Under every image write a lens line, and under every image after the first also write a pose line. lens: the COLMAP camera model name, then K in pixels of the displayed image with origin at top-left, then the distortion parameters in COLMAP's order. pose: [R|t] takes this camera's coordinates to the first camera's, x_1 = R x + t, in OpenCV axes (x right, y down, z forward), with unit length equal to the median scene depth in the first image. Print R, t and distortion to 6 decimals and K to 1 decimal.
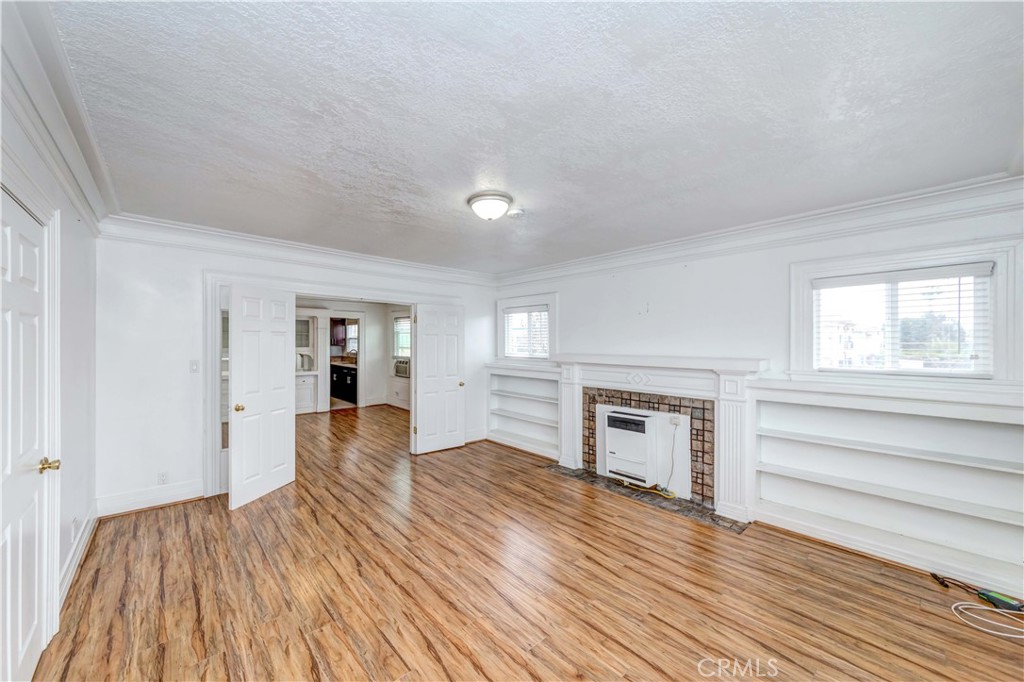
lens RADIAL K [[367.6, 0, 475.8], [0, 367.6, 345.4], [0, 0, 1]] dist [-0.003330, 0.000549]
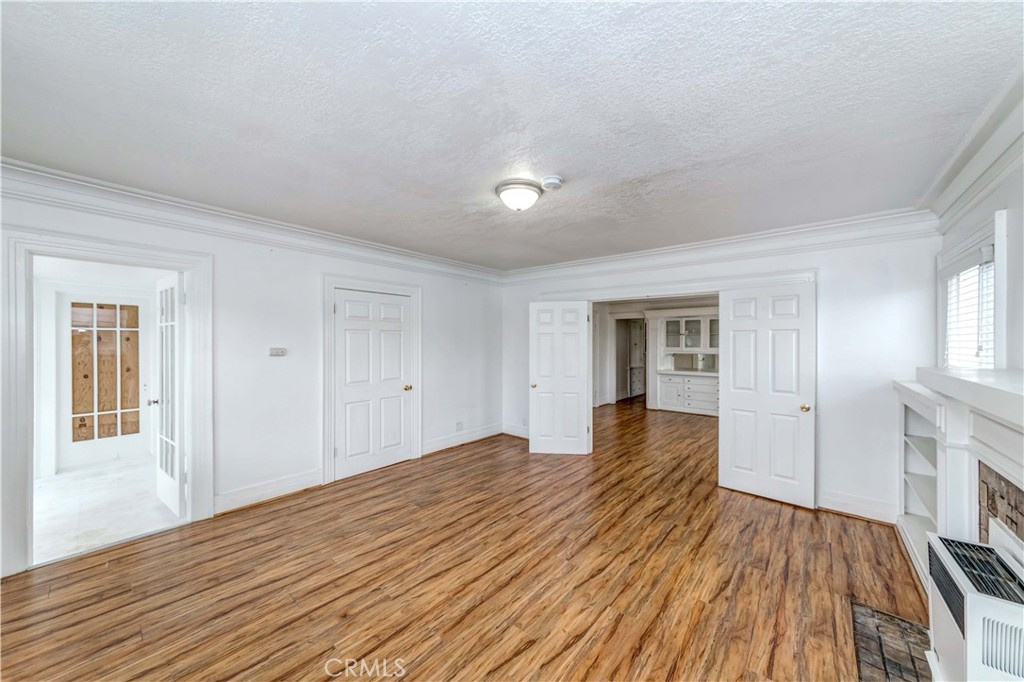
lens RADIAL K [[367.6, 0, 524.2], [0, 367.6, 343.0], [0, 0, 1]] dist [-0.003330, 0.000549]
pose [[0.193006, 0.001098, -0.981197, 0.886819], [-0.014446, 0.999894, -0.001723, 0.004150], [0.981091, 0.014507, 0.193001, 0.752449]]
